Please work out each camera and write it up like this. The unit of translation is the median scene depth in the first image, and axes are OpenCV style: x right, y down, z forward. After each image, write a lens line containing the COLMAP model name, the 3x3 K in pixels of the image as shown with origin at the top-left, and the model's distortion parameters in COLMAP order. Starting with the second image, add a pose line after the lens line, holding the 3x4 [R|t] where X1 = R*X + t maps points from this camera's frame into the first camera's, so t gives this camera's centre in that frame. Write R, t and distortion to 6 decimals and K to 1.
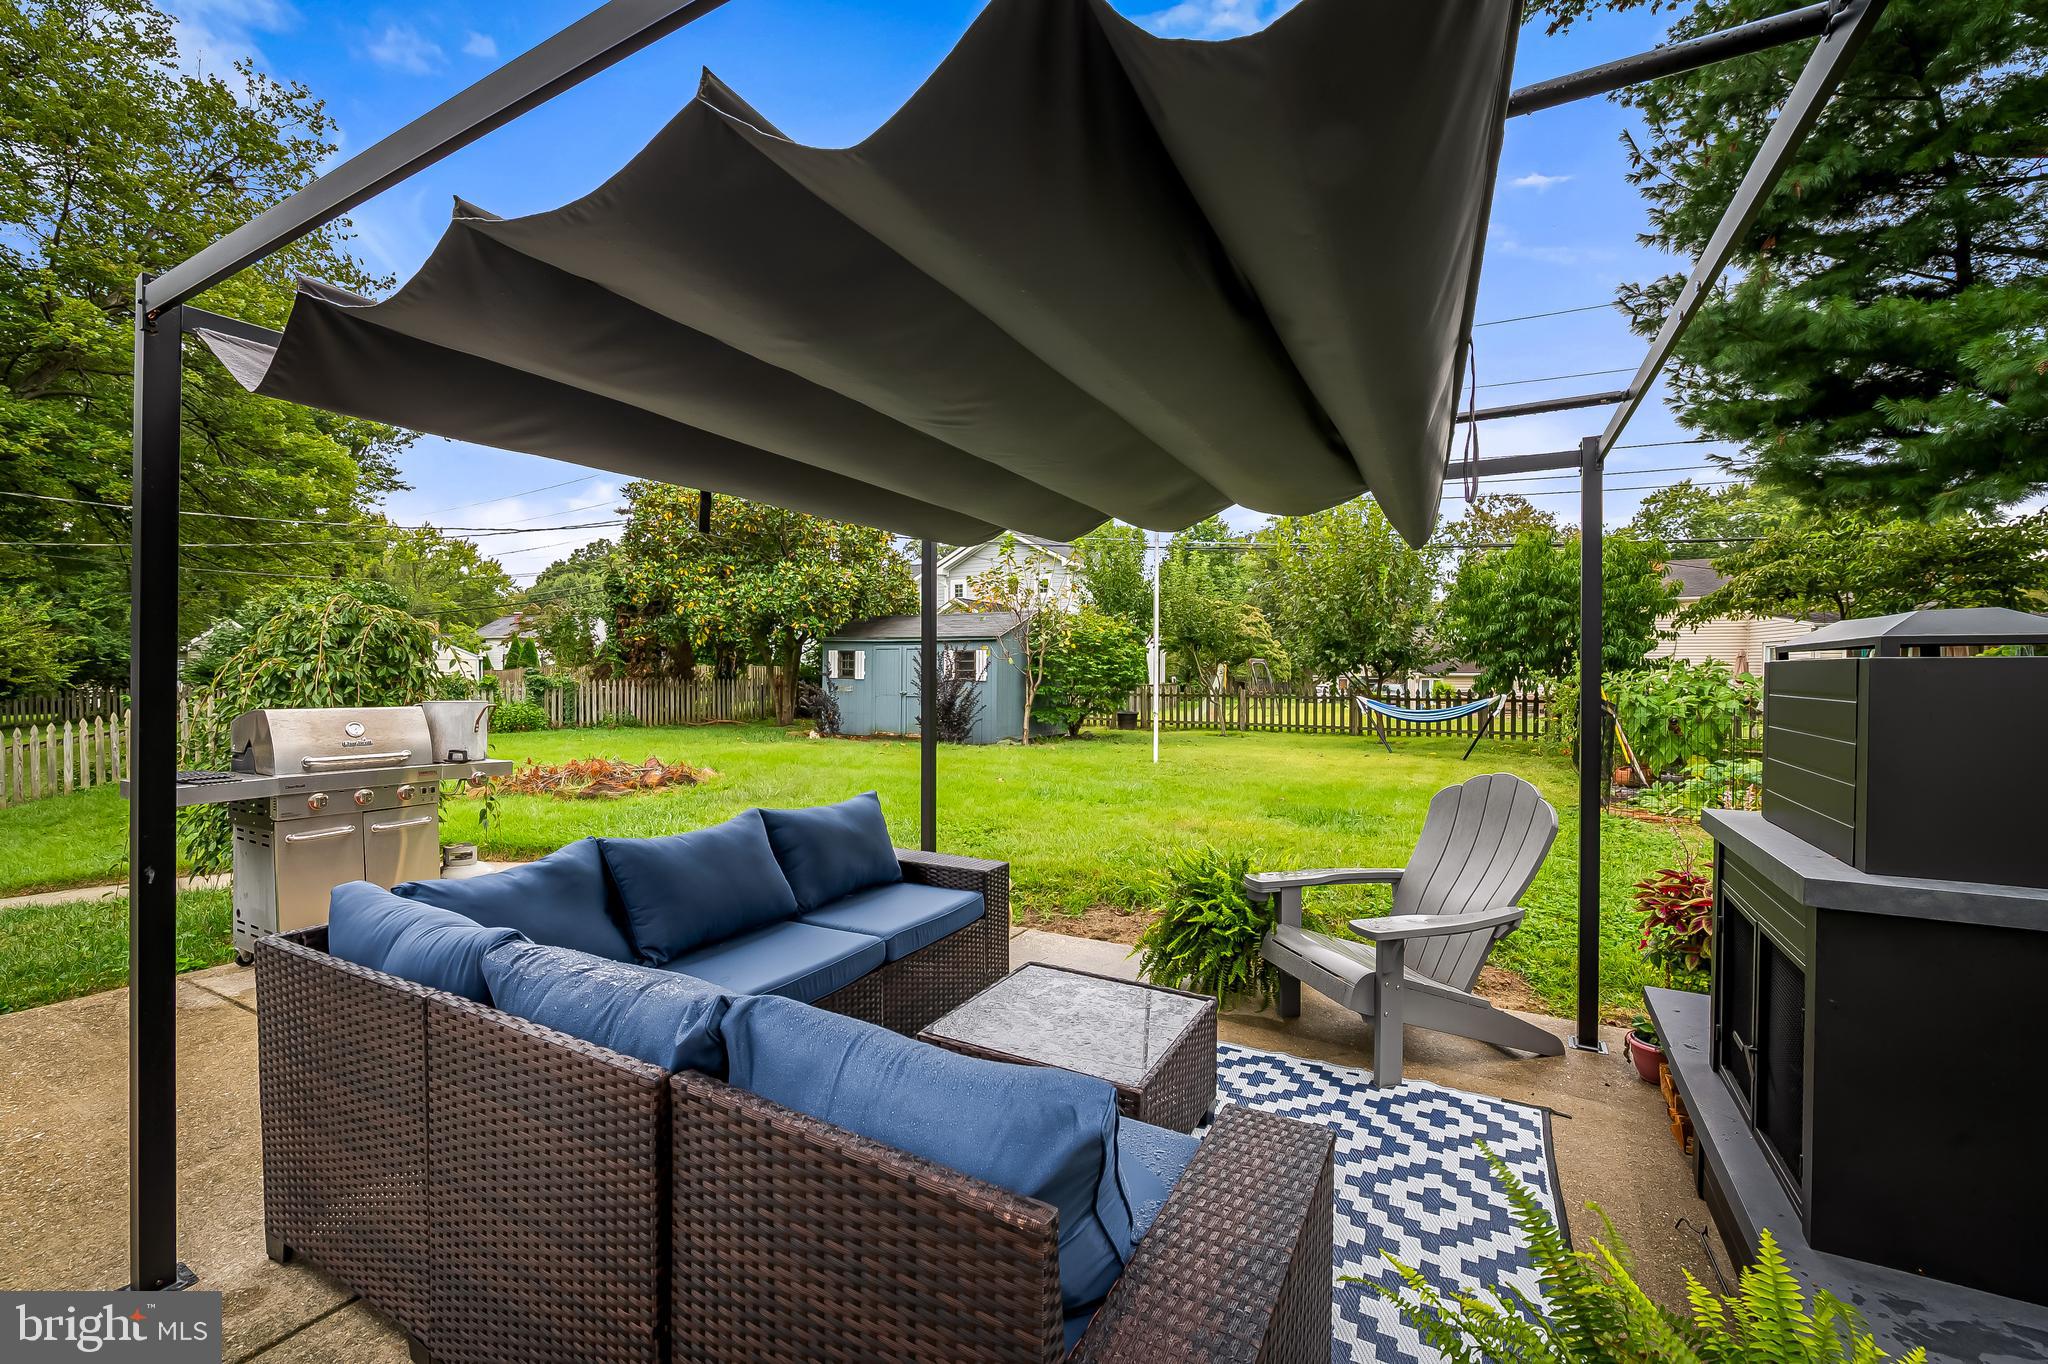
lens RADIAL K [[811.3, 0, 1026.9], [0, 811.3, 675.4], [0, 0, 1]] dist [-0.006984, -0.000348]
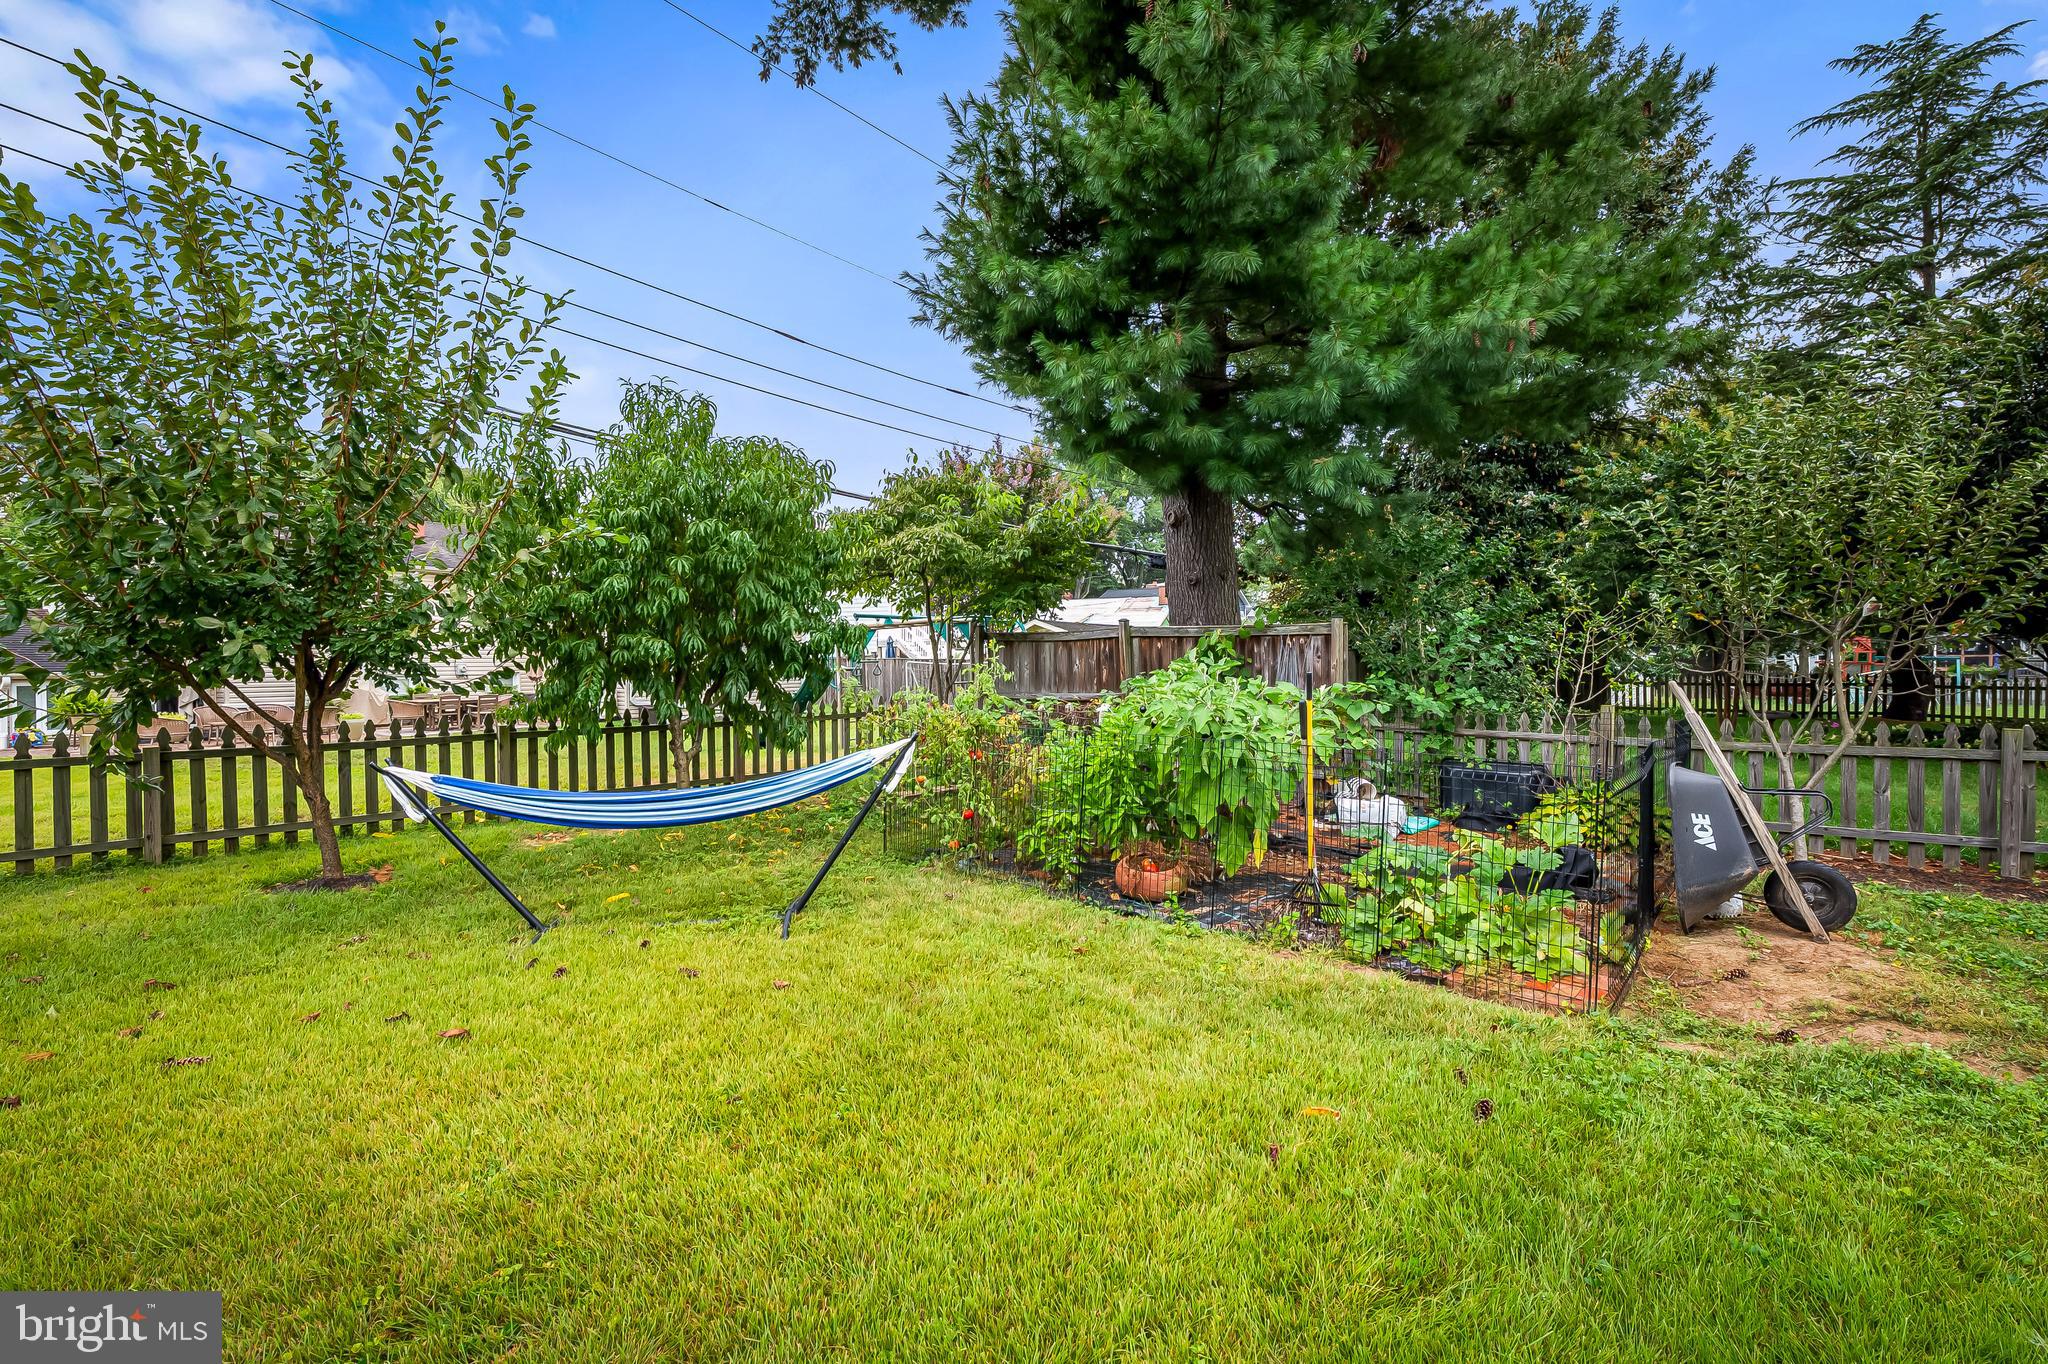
lens RADIAL K [[923.1, 0, 1022.3], [0, 923.1, 674.1], [0, 0, 1]] dist [-0.004626, -0.000361]
pose [[0.161208, -0.013703, 0.986825, 0.063218], [0.013512, 0.999841, 0.011676, -0.006863], [-0.986828, 0.011452, 0.161368, 0.562426]]
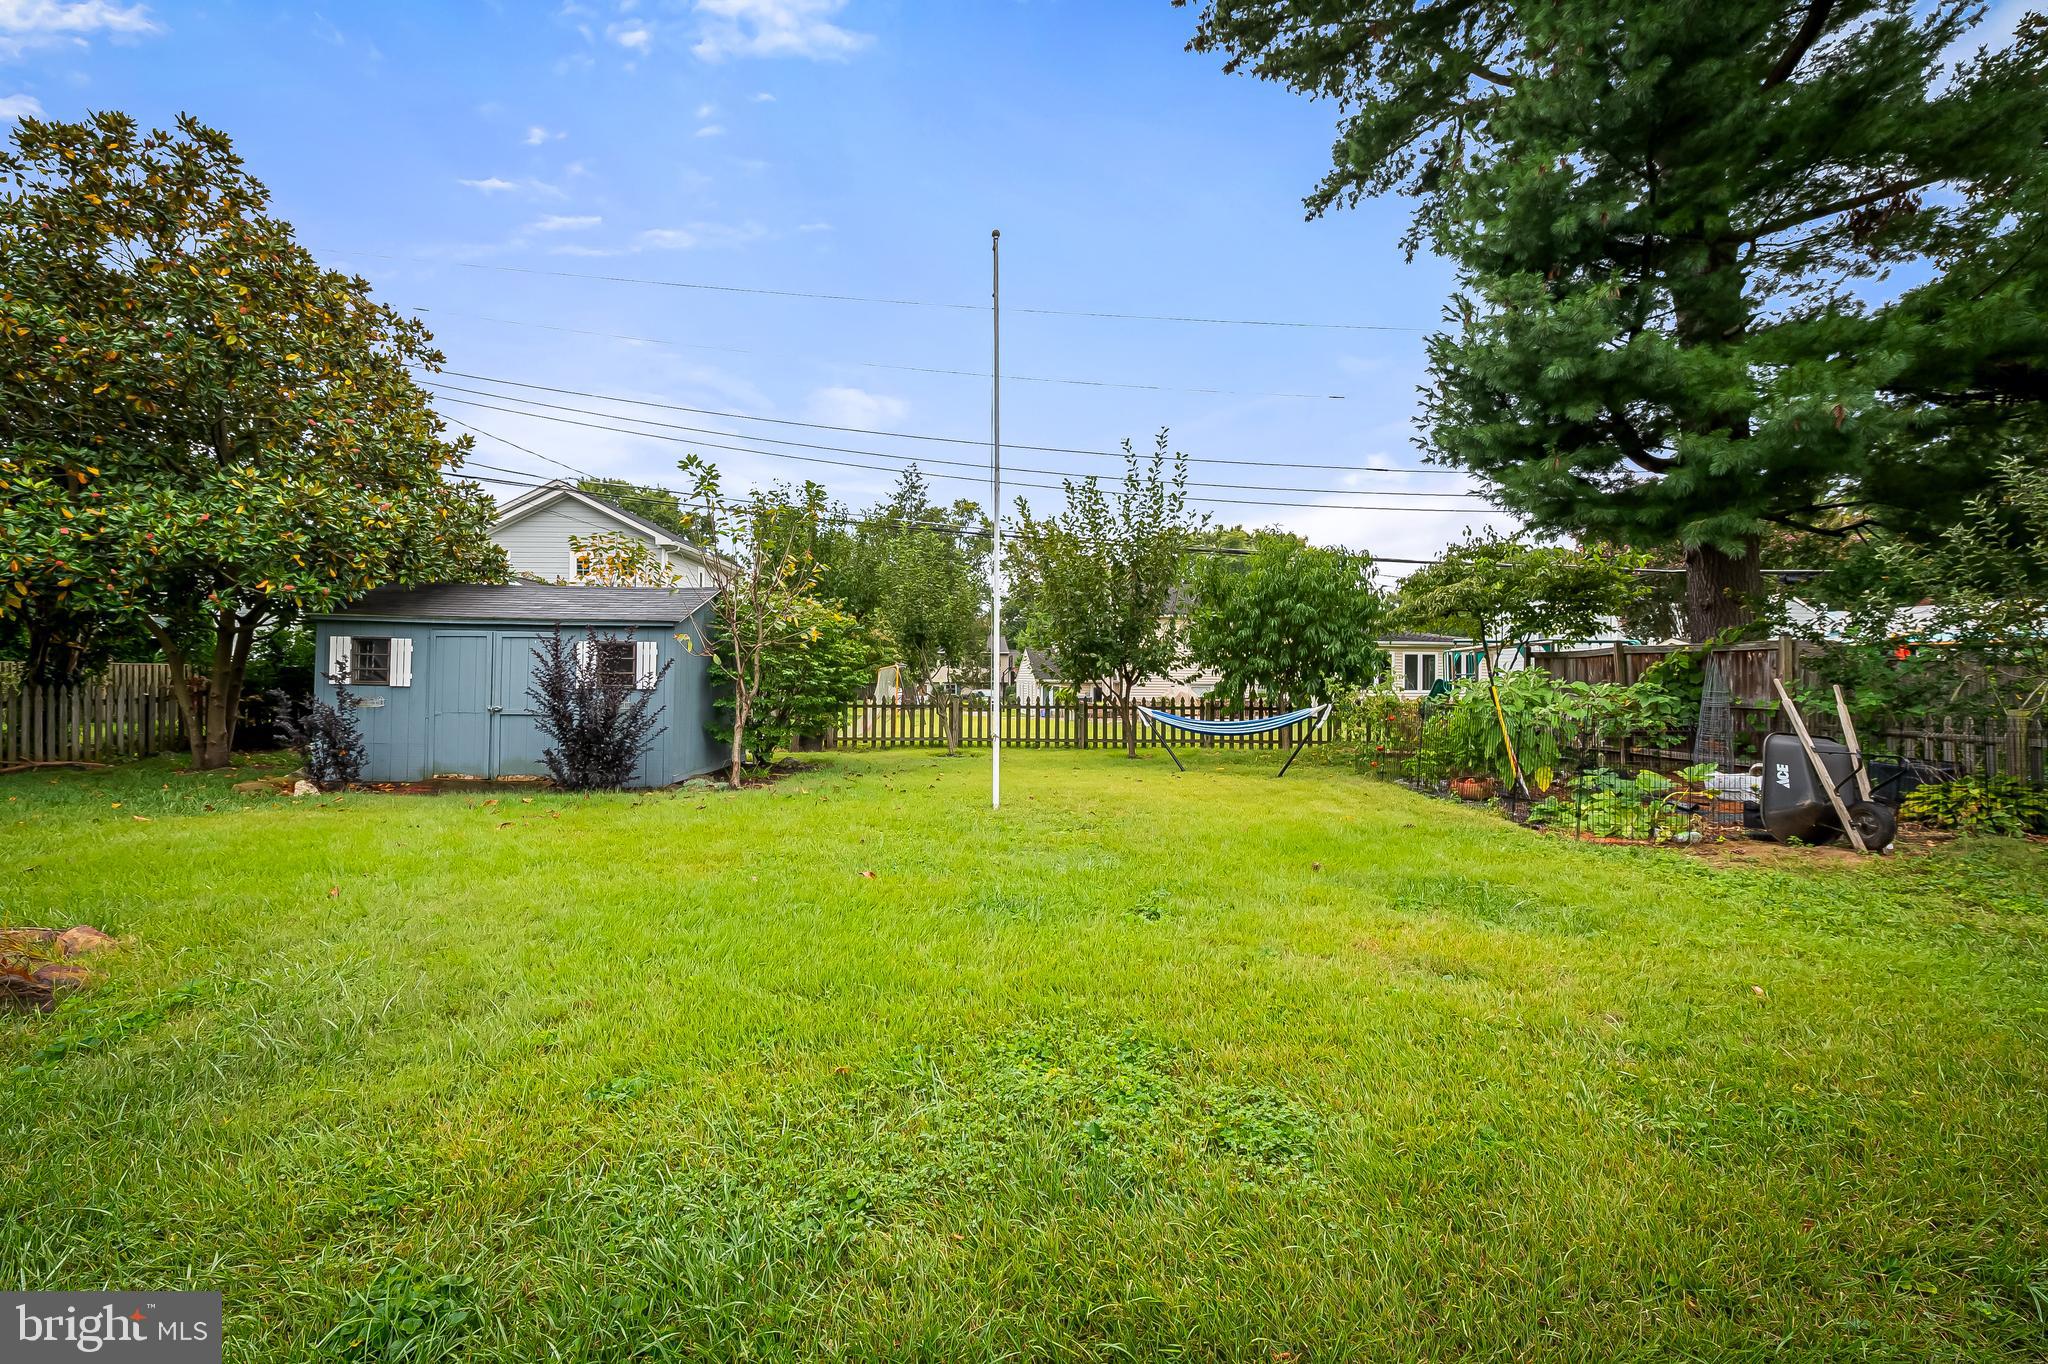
lens RADIAL K [[824.2, 0, 1027.1], [0, 824.2, 656.2], [0, 0, 1]] dist [-0.010168, -0.000089]
pose [[0.844342, 0.018416, 0.535488, -0.144267], [0.000393, 0.999388, -0.034990, 0.003772], [-0.535804, 0.029754, 0.843818, 0.262587]]
